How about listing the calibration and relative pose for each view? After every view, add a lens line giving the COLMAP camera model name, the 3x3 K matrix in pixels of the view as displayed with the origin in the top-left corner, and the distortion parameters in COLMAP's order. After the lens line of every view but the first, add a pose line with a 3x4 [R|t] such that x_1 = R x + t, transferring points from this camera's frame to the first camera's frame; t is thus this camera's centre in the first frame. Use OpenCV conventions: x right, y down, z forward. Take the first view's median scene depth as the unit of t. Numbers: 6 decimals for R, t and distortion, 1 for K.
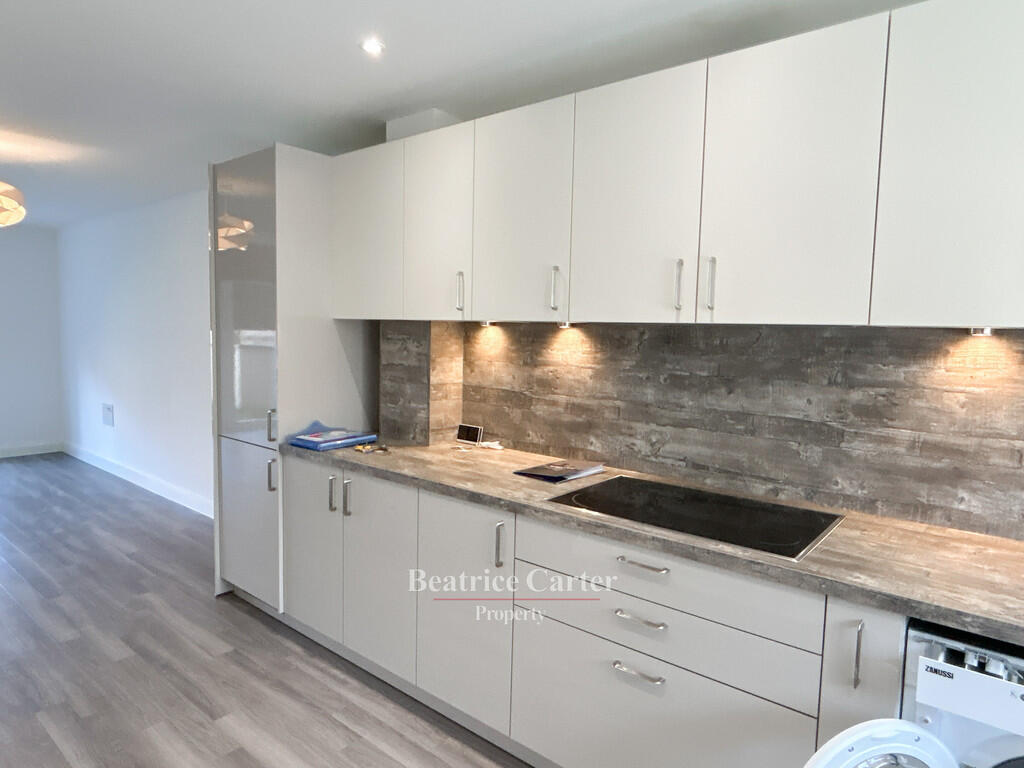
lens RADIAL K [[631.8, 0, 512.0], [0, 631.8, 384.0], [0, 0, 1]] dist [-0.000865, 0.000232]
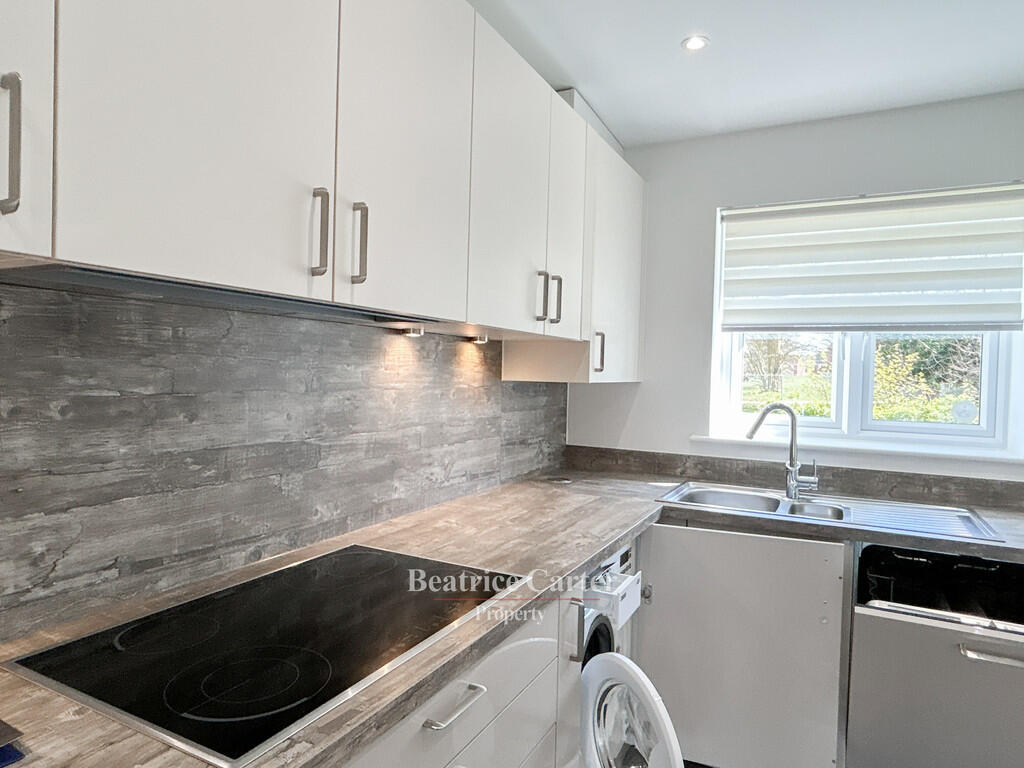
lens RADIAL K [[631.8, 0, 512.0], [0, 631.8, 384.0], [0, 0, 1]] dist [-0.000865, 0.000232]
pose [[-0.206174, -0.046455, 0.977412, -0.300006], [0.056141, 0.996665, 0.059212, -0.038441], [-0.976904, 0.067081, -0.202878, 0.841737]]
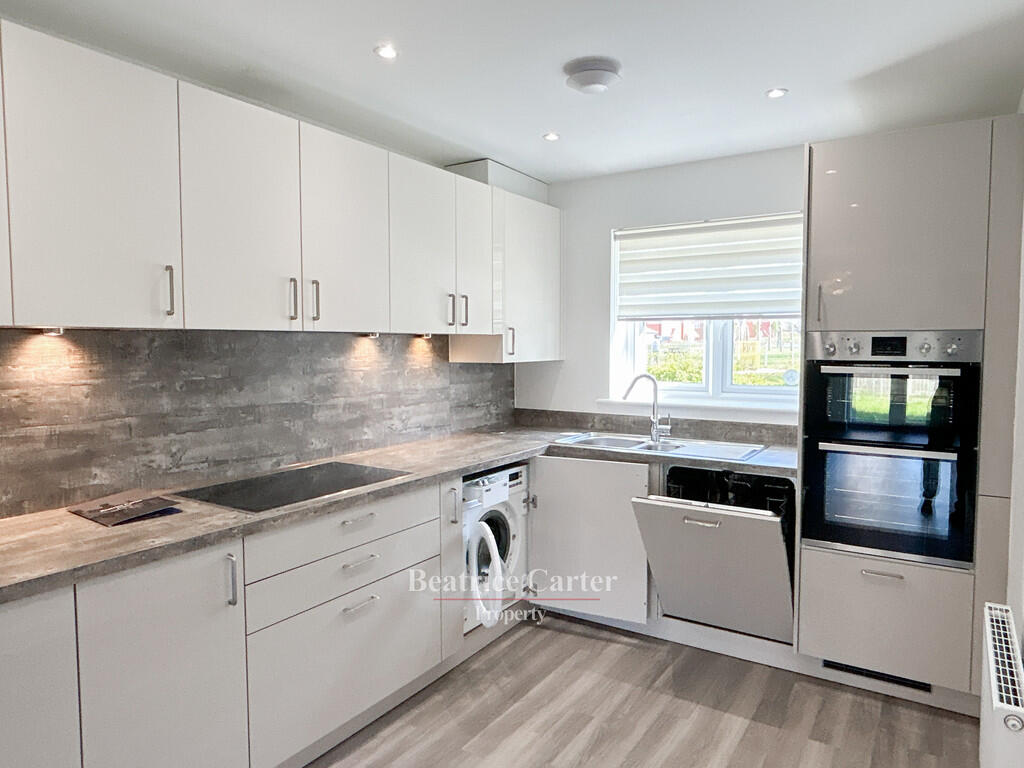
lens RADIAL K [[665.5, 0, 512.0], [0, 665.5, 384.0], [0, 0, 1]] dist [0.002204, 0.000394]
pose [[-0.111854, -0.082867, 0.990263, -0.924682], [0.085543, 0.992015, 0.092676, -0.068995], [-0.990036, 0.095077, -0.103873, 0.648909]]
